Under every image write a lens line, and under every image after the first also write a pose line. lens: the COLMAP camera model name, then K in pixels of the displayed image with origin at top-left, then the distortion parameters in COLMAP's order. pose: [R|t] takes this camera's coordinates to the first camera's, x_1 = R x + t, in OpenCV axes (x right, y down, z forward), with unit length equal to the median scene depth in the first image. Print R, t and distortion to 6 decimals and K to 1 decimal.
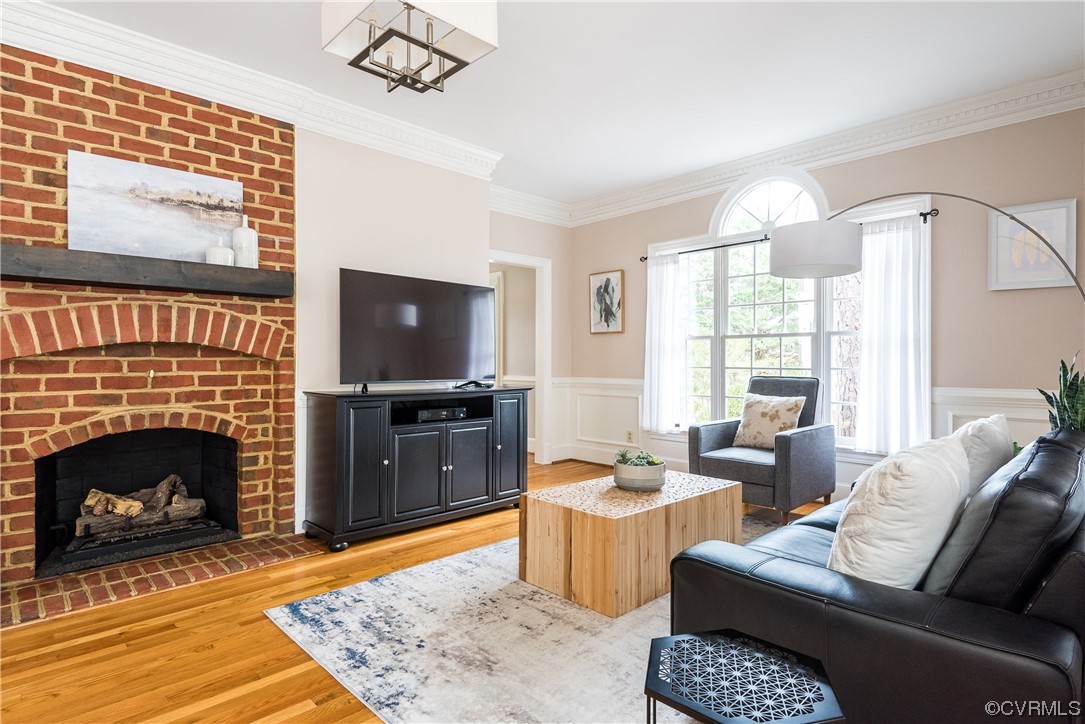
lens RADIAL K [[582.5, 0, 542.5], [0, 582.5, 362.0], [0, 0, 1]] dist [-0.000348, -0.000491]
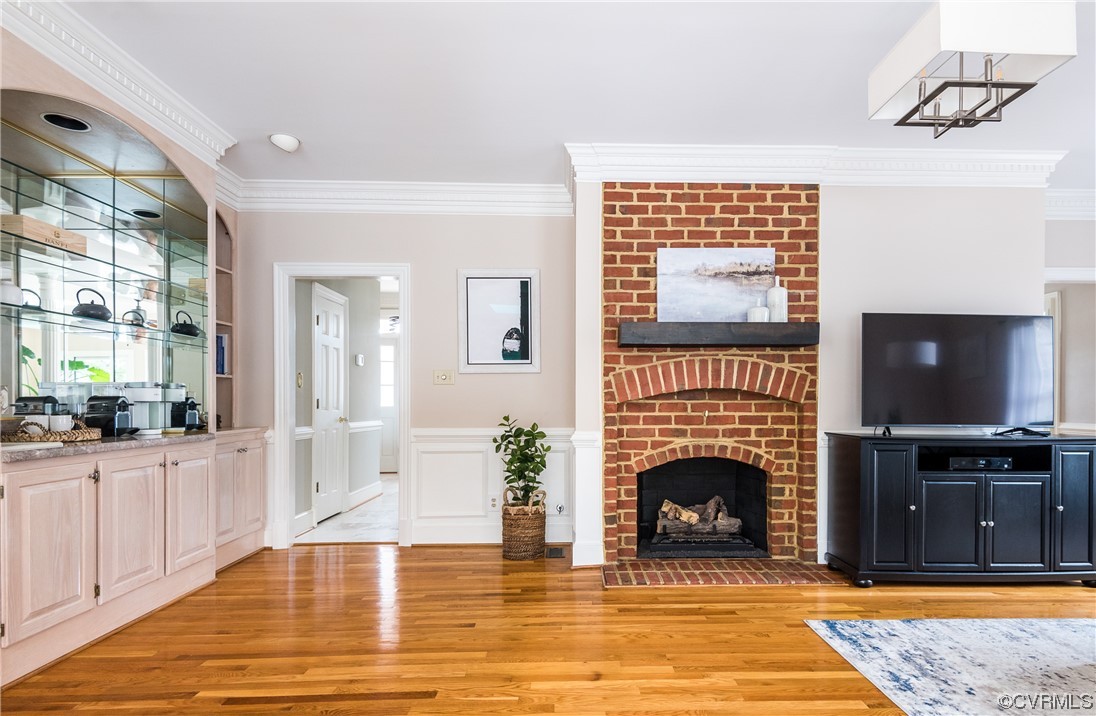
lens RADIAL K [[615.8, 0, 550.0], [0, 615.8, 406.4], [0, 0, 1]] dist [0.042024, -0.028631]
pose [[0.742556, 0.007577, -0.669741, -0.025380], [-0.004331, 0.999969, 0.006511, -0.002264], [0.669770, -0.001935, 0.742566, -0.210145]]
